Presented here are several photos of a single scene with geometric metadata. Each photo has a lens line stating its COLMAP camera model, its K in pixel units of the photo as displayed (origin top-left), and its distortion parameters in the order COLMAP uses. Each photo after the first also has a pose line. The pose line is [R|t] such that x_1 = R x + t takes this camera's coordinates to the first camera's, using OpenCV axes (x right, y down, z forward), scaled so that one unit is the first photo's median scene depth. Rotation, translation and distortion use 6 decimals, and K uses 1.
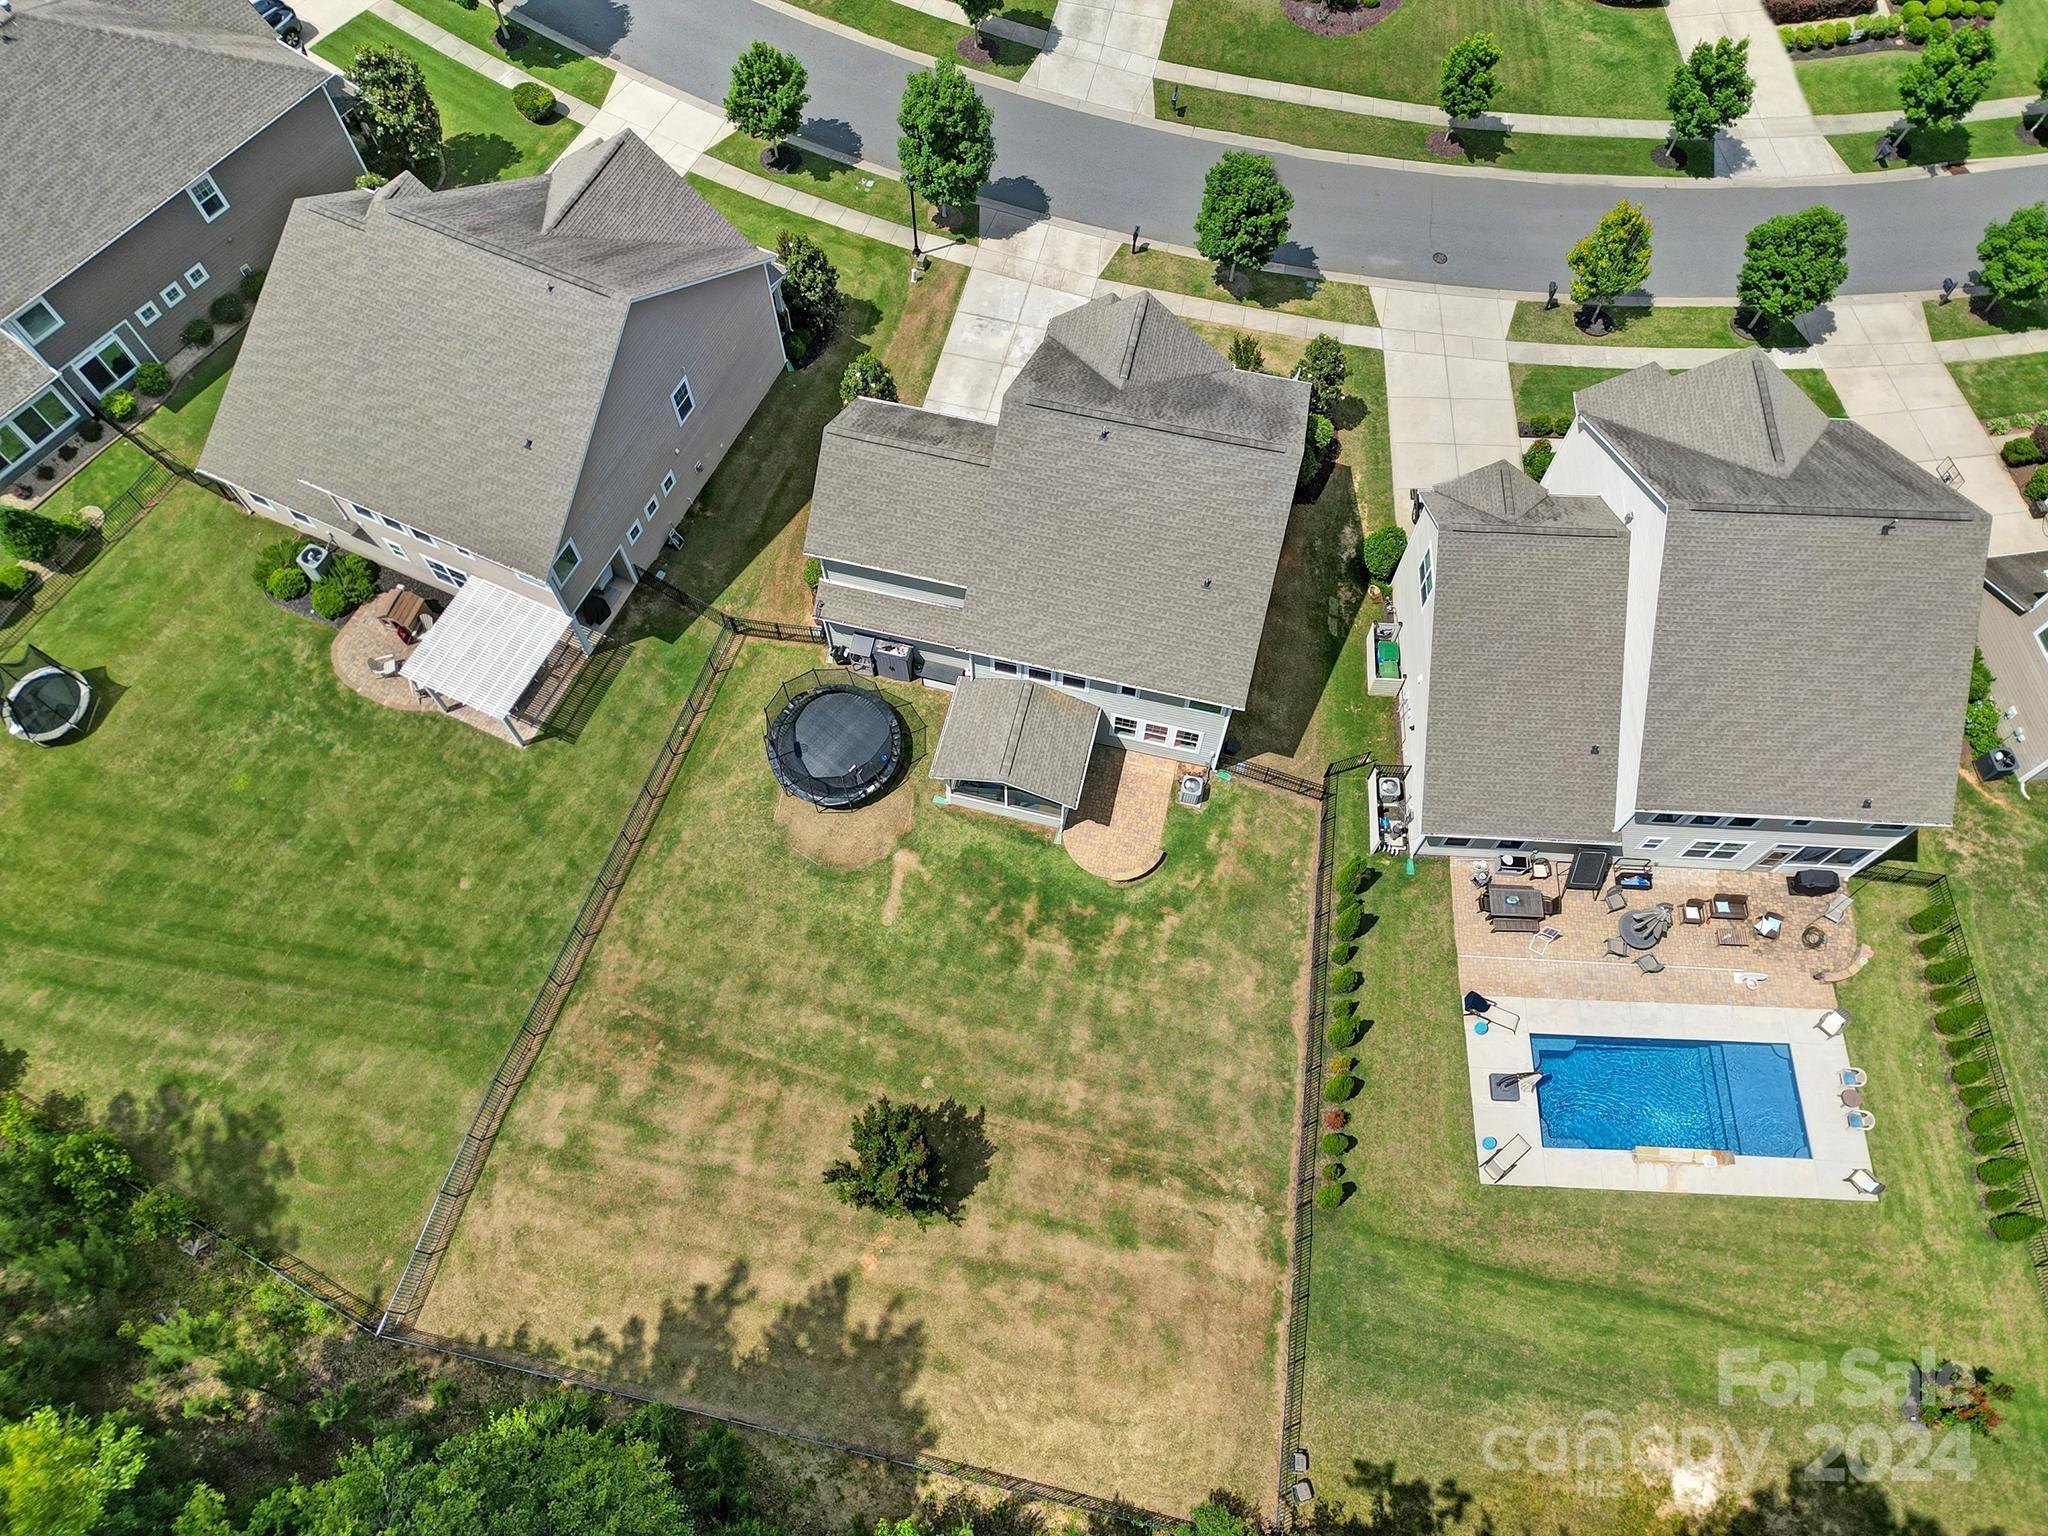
lens RADIAL K [[1440.5, 0, 1024.0], [0, 1440.5, 768.0], [0, 0, 1]] dist [0.032716, -0.000559]
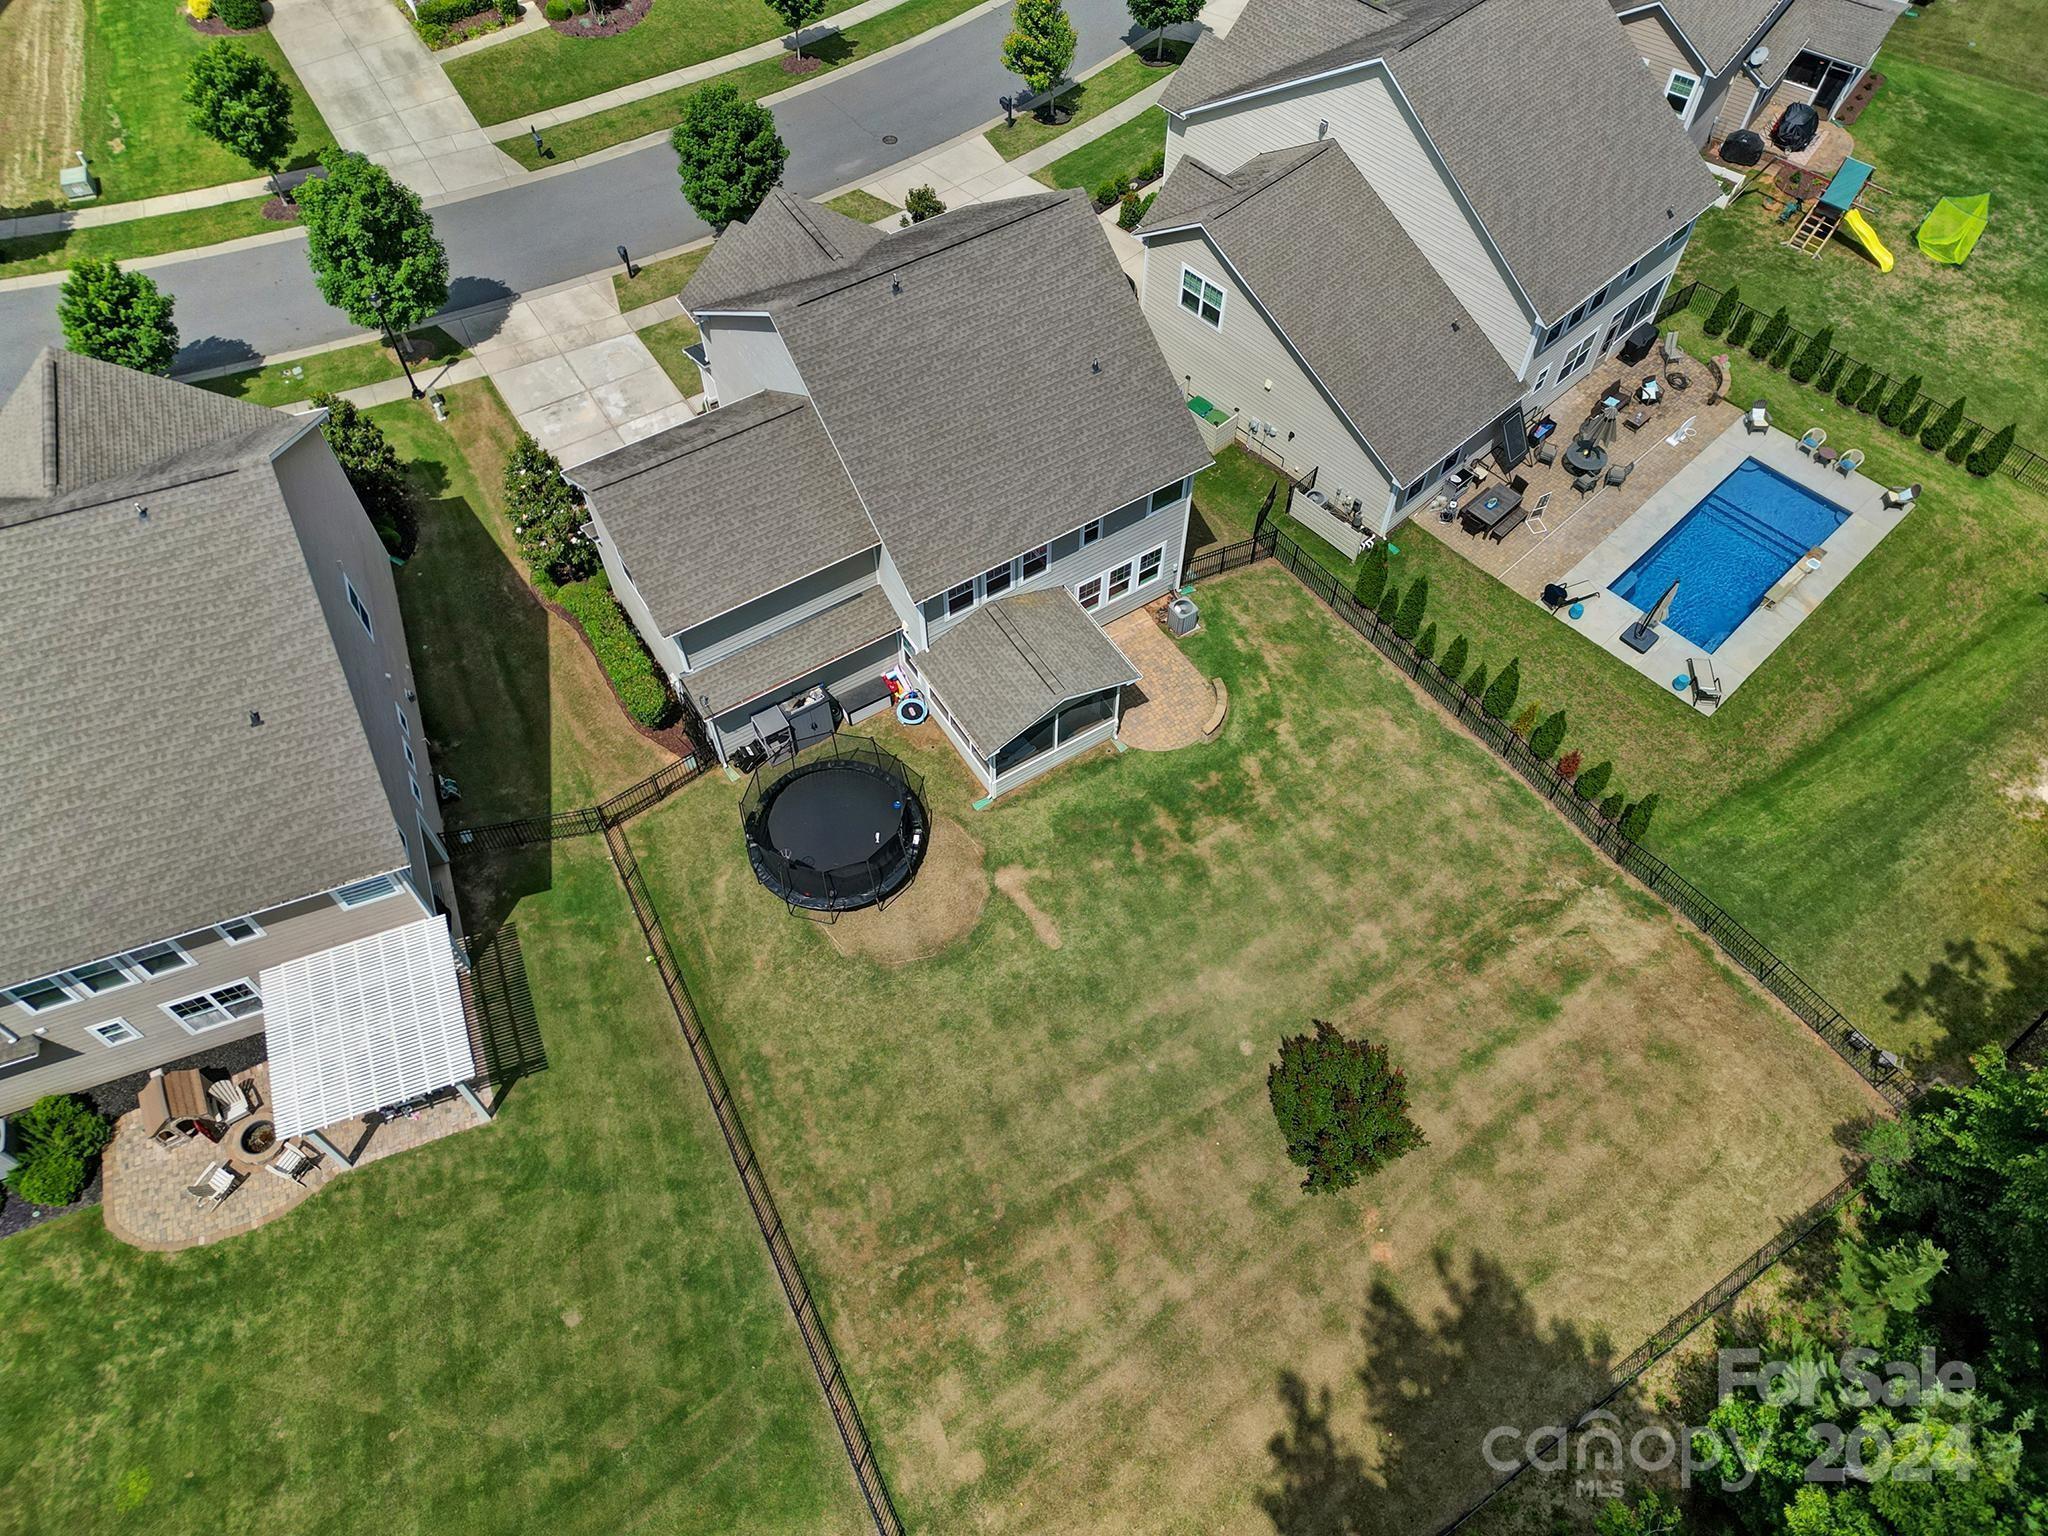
lens RADIAL K [[1446.9, 0, 1024.0], [0, 1446.9, 768.0], [0, 0, 1]] dist [0.033913, -0.022798]
pose [[0.695166, -0.594812, 0.403661, -0.368219], [0.649705, 0.760185, 0.001275, 0.022811], [-0.307615, 0.261374, 0.914908, 0.271433]]
